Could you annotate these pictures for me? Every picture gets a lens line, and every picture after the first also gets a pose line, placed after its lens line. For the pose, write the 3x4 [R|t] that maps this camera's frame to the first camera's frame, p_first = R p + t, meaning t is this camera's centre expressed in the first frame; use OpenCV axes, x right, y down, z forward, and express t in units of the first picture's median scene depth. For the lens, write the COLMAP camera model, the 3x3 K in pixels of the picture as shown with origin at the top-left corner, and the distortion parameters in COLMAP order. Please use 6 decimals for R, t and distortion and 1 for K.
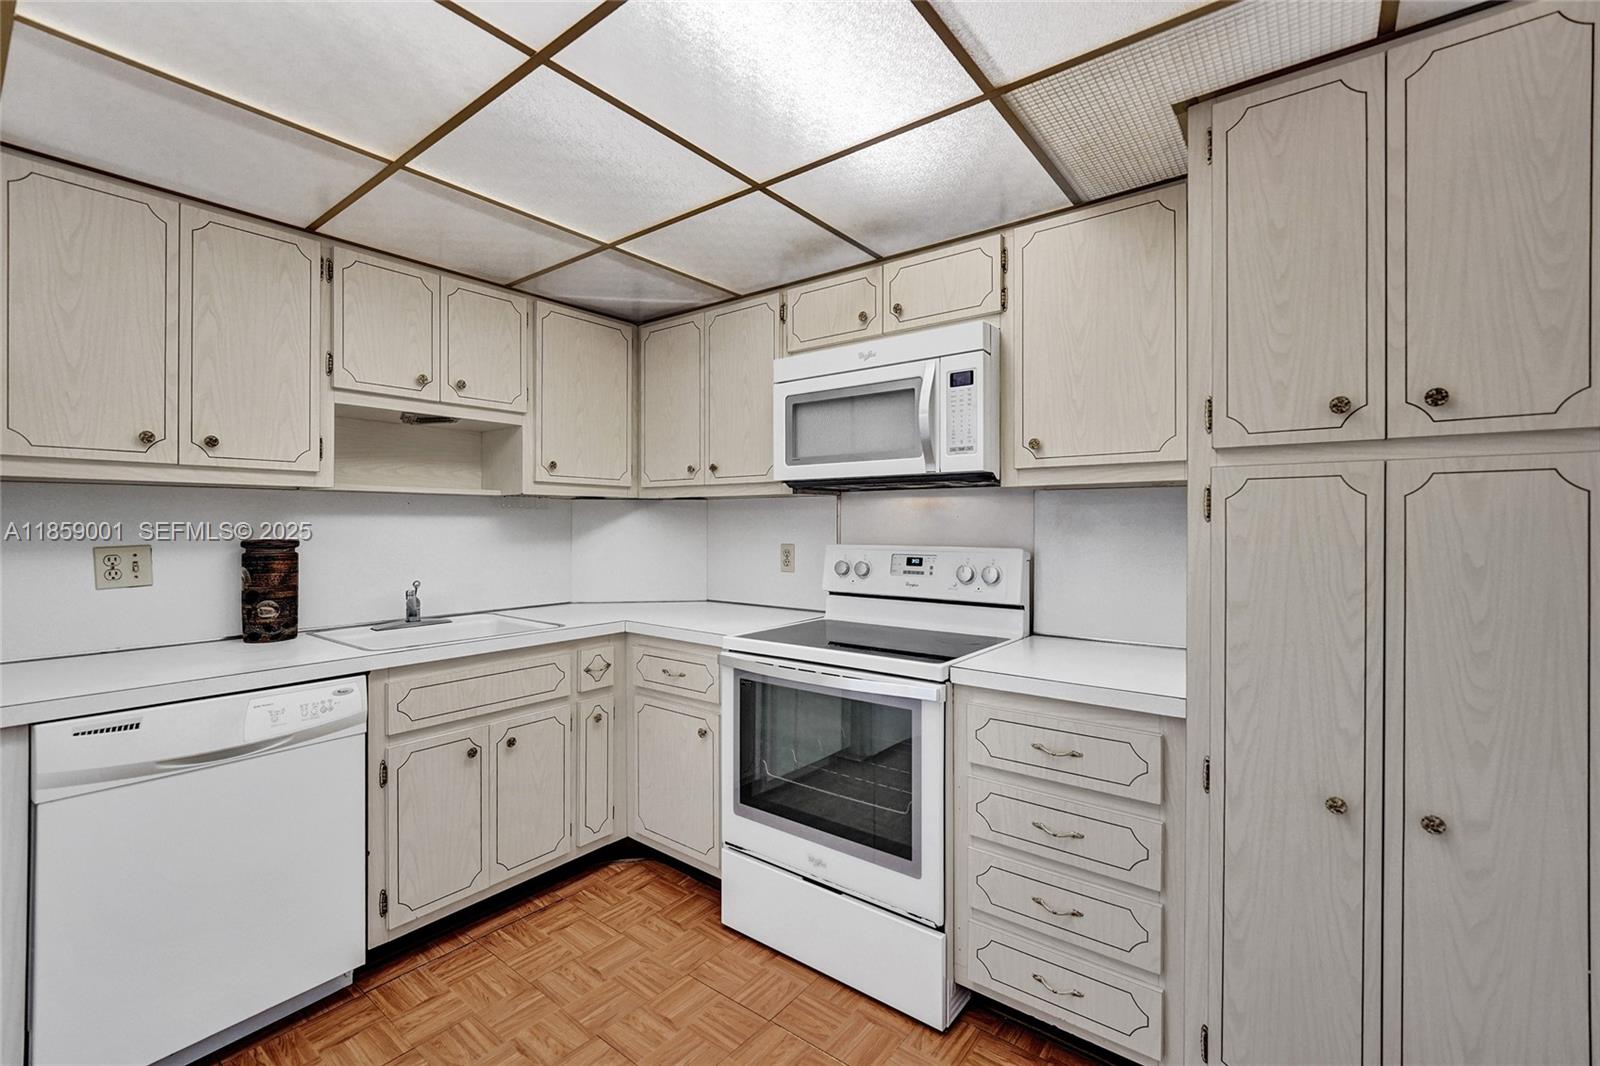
lens RADIAL K [[678.1, 0, 800.0], [0, 678.1, 533.0], [0, 0, 1]] dist [-0.002243, -0.000459]
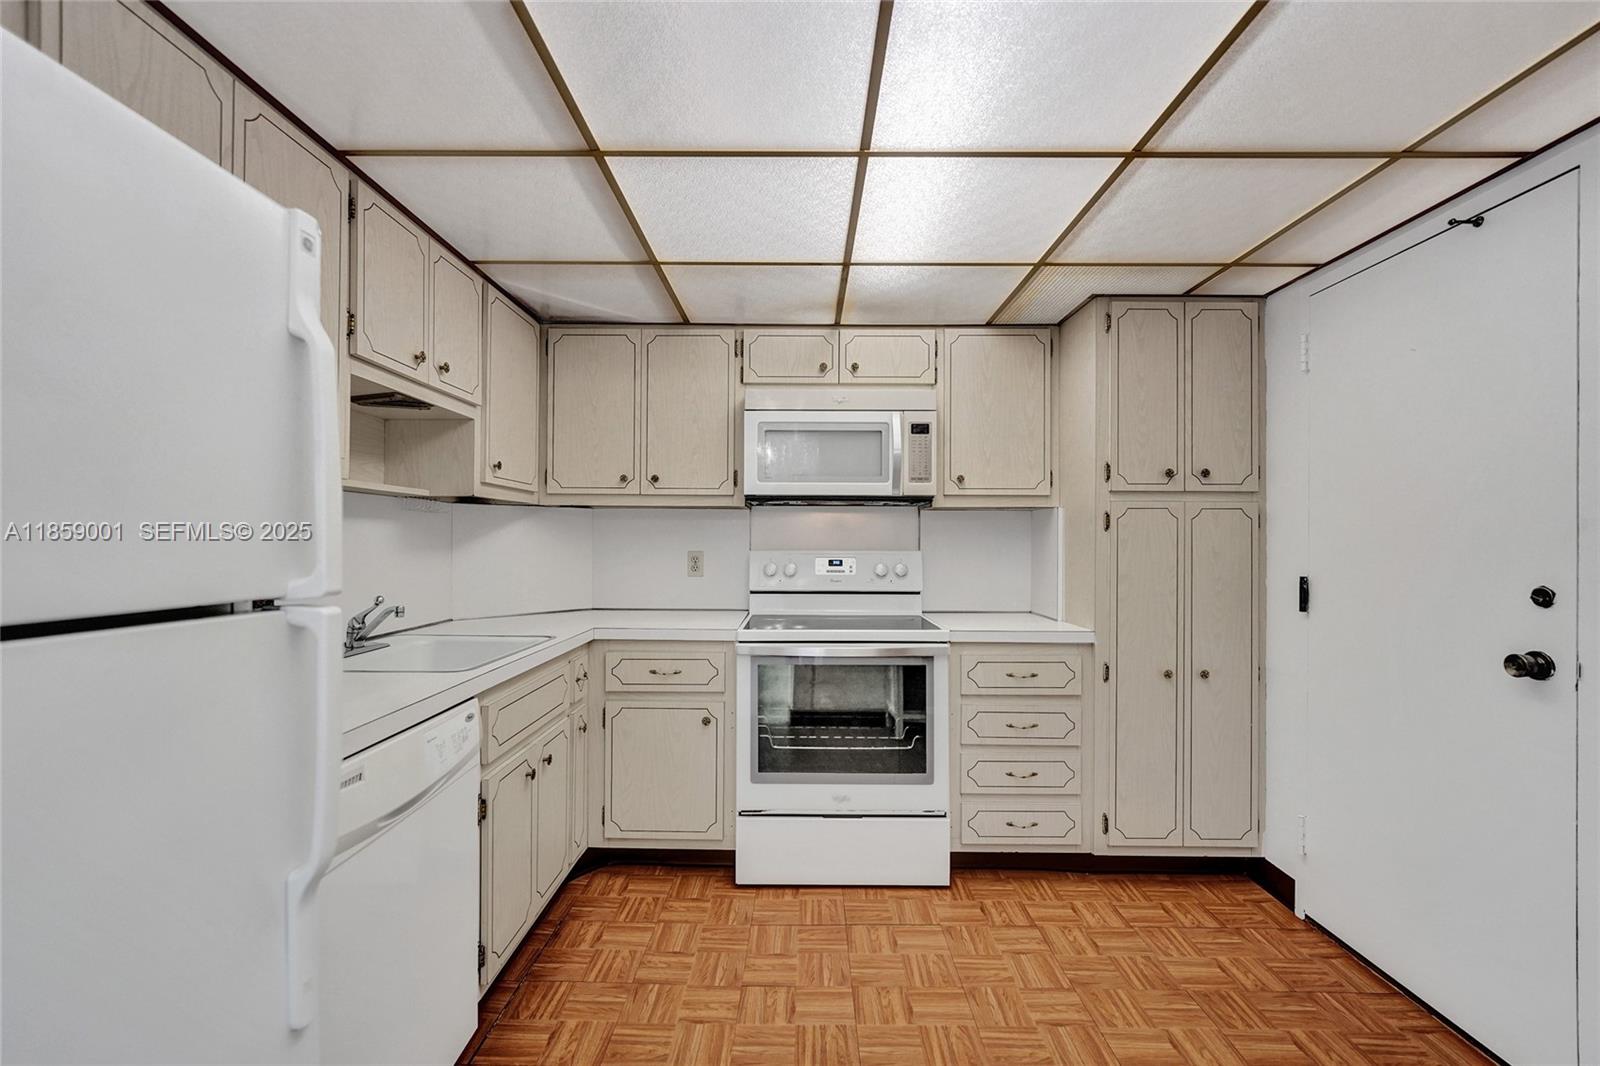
lens RADIAL K [[670.5, 0, 776.9], [0, 670.5, 547.2], [0, 0, 1]] dist [-0.002461, -0.000249]
pose [[0.801093, -0.001937, 0.598537, -0.780243], [0.004112, 0.999989, -0.002268, 0.017645], [-0.598526, 0.004278, 0.801092, 0.066143]]
